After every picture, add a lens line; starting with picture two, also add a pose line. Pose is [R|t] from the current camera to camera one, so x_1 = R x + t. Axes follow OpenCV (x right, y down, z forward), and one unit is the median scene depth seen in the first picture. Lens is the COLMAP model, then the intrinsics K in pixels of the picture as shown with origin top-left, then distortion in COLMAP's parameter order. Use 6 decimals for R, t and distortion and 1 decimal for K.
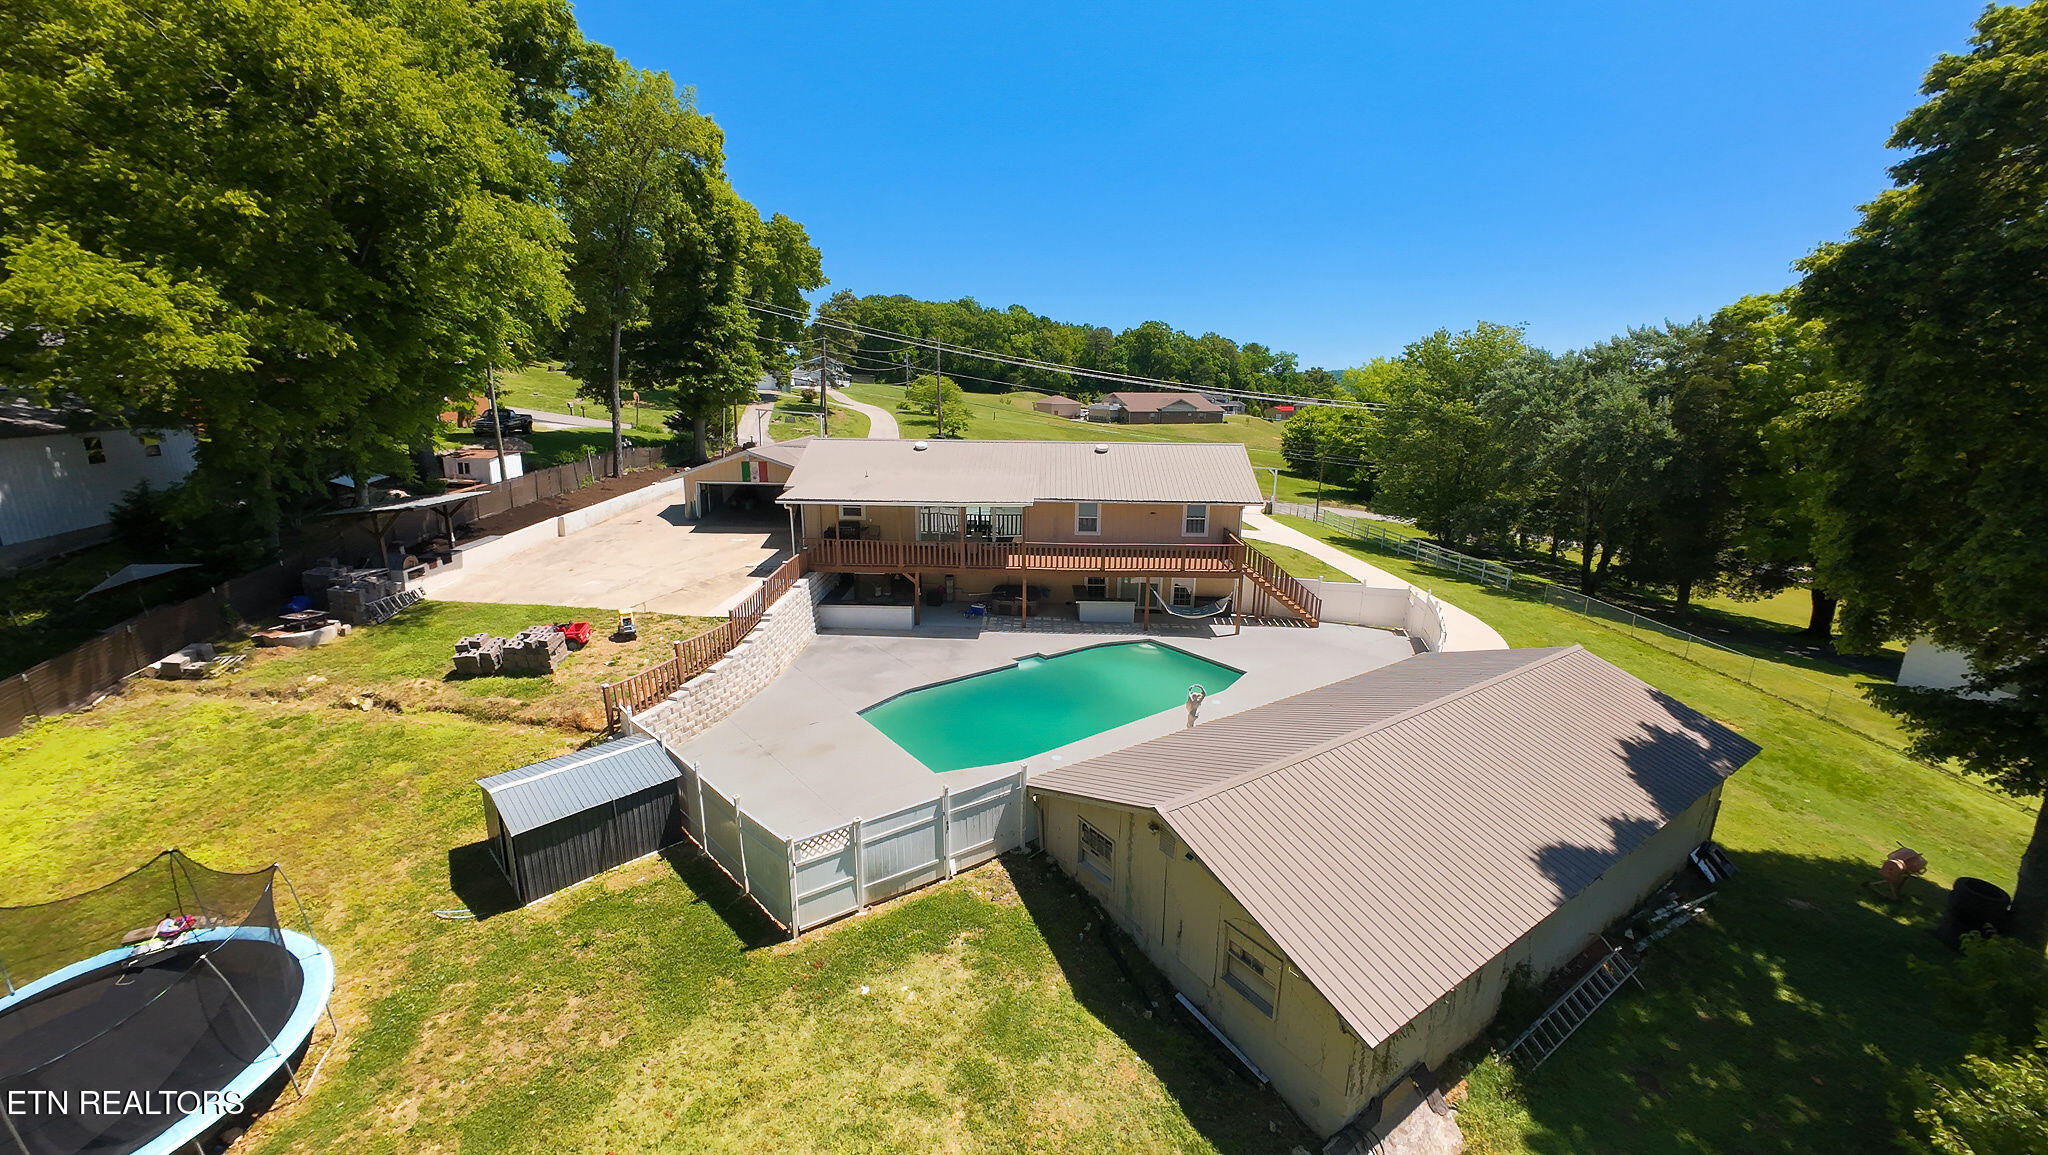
lens RADIAL K [[793.5, 0, 1024.9], [0, 793.5, 574.4], [0, 0, 1]] dist [0.000929, 0.000575]
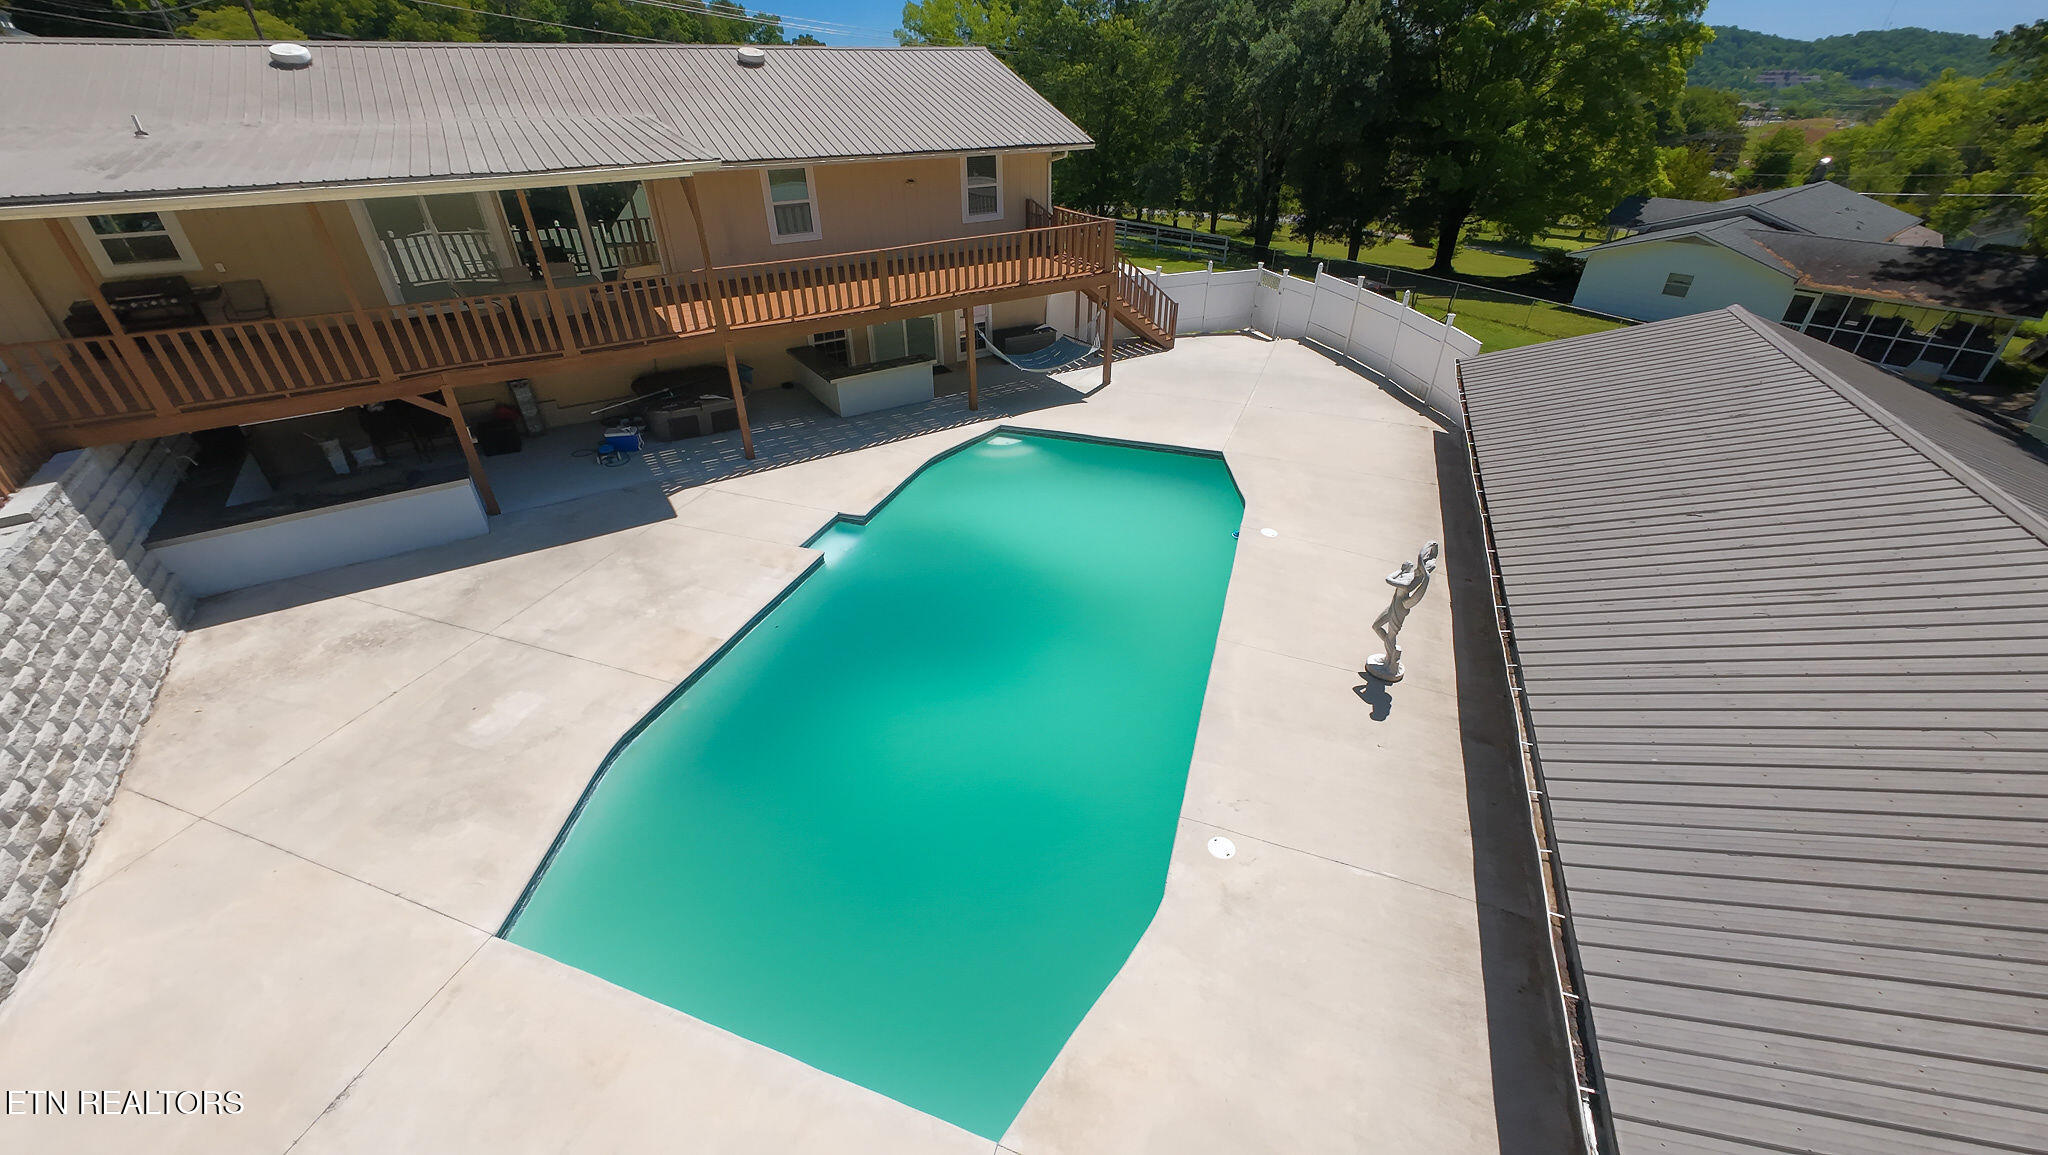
lens RADIAL K [[793.5, 0, 1023.8], [0, 793.5, 577.2], [0, 0, 1]] dist [0.000929, 0.000575]
pose [[0.834784, -0.310809, 0.454460, -0.102829], [0.144768, 0.920288, 0.363473, -0.017155], [-0.531205, -0.237630, 0.813236, 0.501735]]
